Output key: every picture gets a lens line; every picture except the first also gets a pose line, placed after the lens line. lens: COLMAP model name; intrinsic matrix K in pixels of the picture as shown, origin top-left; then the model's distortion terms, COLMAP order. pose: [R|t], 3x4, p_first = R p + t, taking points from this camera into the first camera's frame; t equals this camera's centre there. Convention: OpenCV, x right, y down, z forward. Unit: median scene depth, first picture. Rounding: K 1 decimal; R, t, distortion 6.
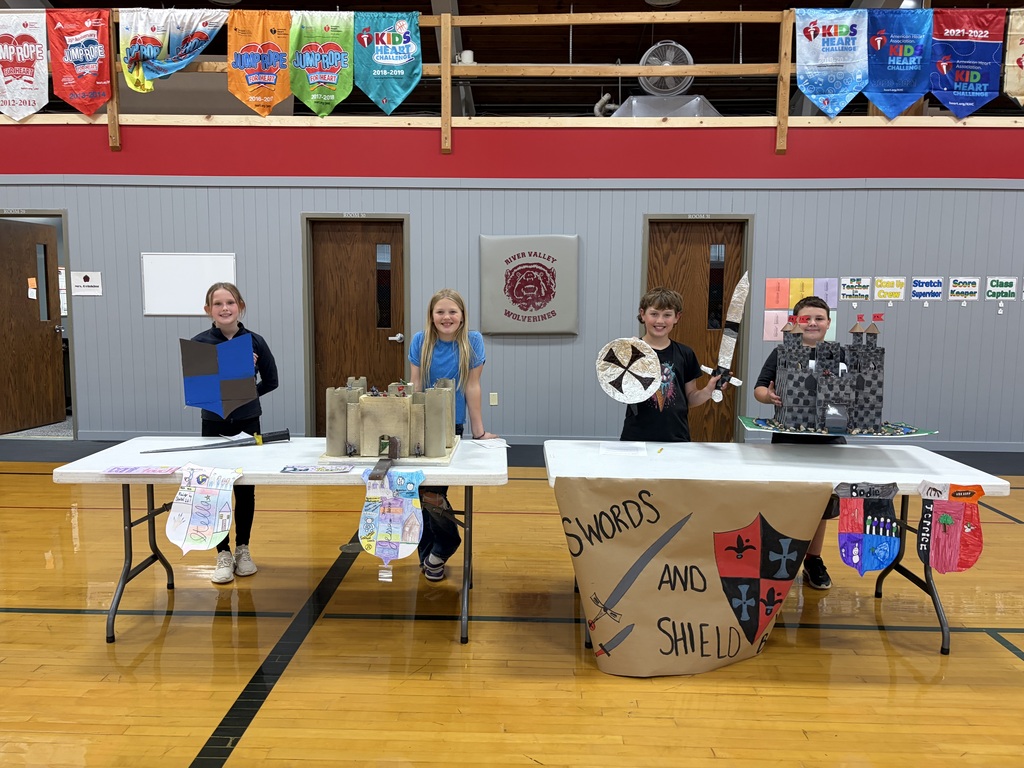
lens RADIAL K [[778.3, 0, 490.2], [0, 778.3, 366.6], [0, 0, 1]] dist [0.031801, -0.021569]
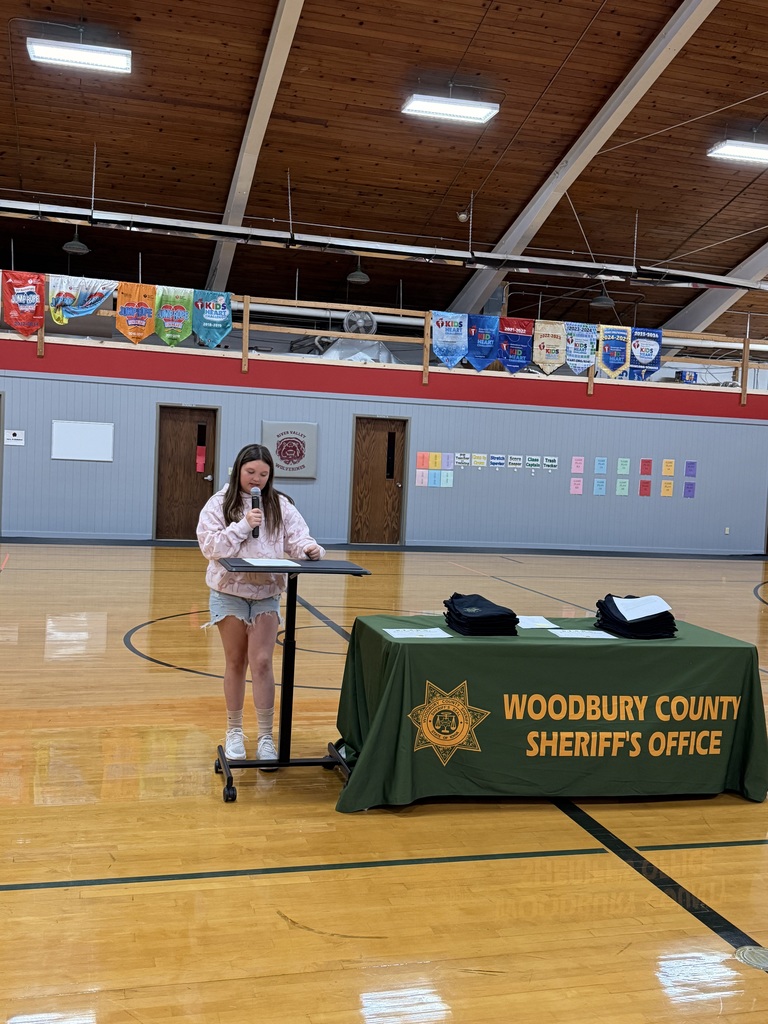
lens RADIAL K [[1066.1, 0, 378.3], [0, 1066.1, 512.3], [0, 0, 1]] dist [0.058460, 0.000000]
pose [[0.956899, 0.023581, 0.289463, -0.454641], [-0.011964, 0.999053, -0.041837, 0.134486], [-0.290176, 0.036571, 0.956274, -1.360878]]
